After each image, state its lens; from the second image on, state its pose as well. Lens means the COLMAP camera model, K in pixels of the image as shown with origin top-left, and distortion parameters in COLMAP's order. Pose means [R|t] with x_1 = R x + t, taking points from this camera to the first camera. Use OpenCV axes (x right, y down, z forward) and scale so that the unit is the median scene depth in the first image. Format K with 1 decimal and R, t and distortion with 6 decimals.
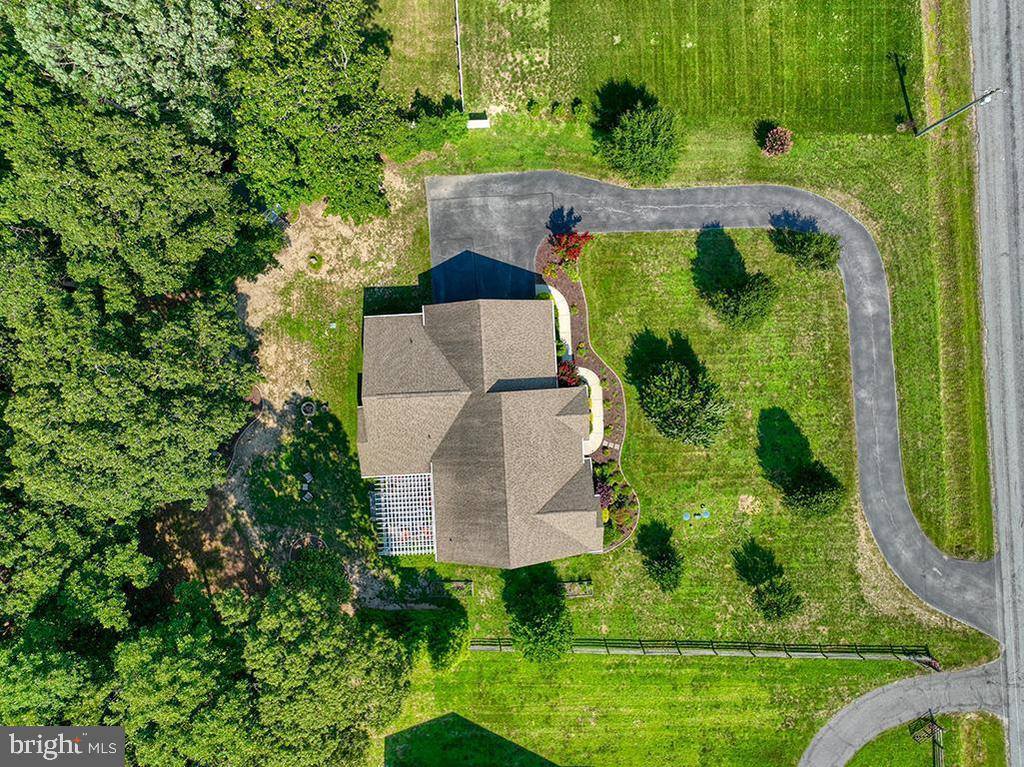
lens RADIAL K [[708.0, 0, 515.4], [0, 708.0, 378.3], [0, 0, 1]] dist [0.005620, 0.011216]
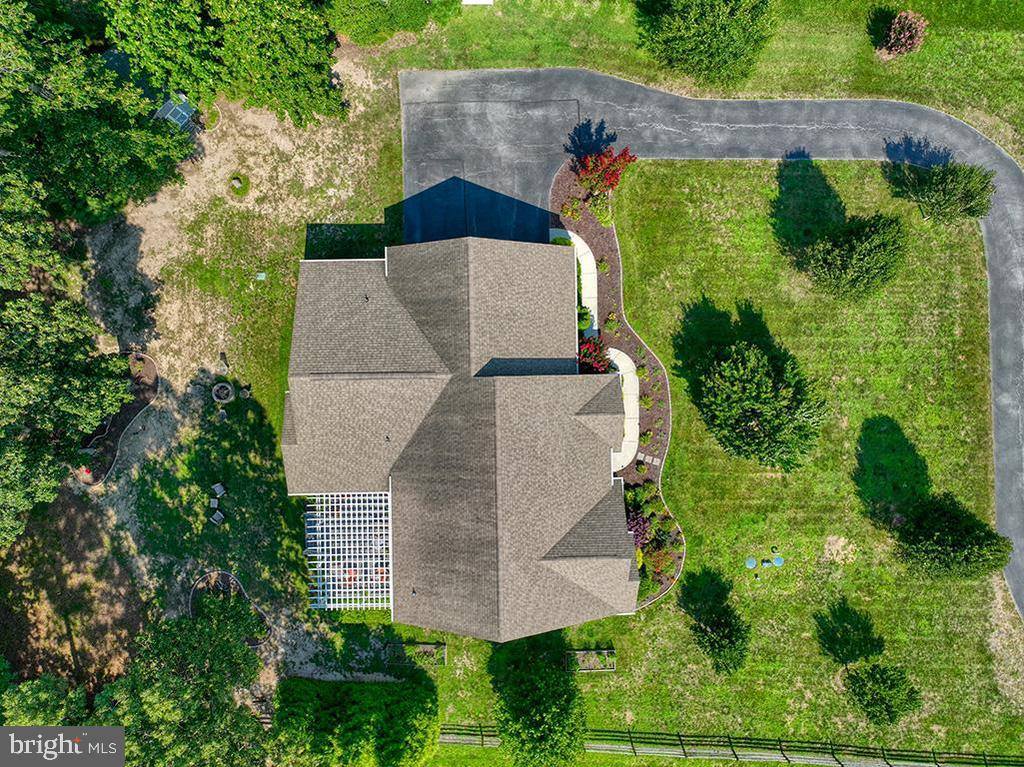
lens RADIAL K [[708.0, 0, 511.9], [0, 708.0, 389.3], [0, 0, 1]] dist [0.005620, 0.011216]
pose [[0.999357, 0.035811, 0.002034, -0.005201], [-0.035844, 0.999155, 0.020121, 0.015255], [-0.001311, -0.020181, 0.999795, 0.293528]]
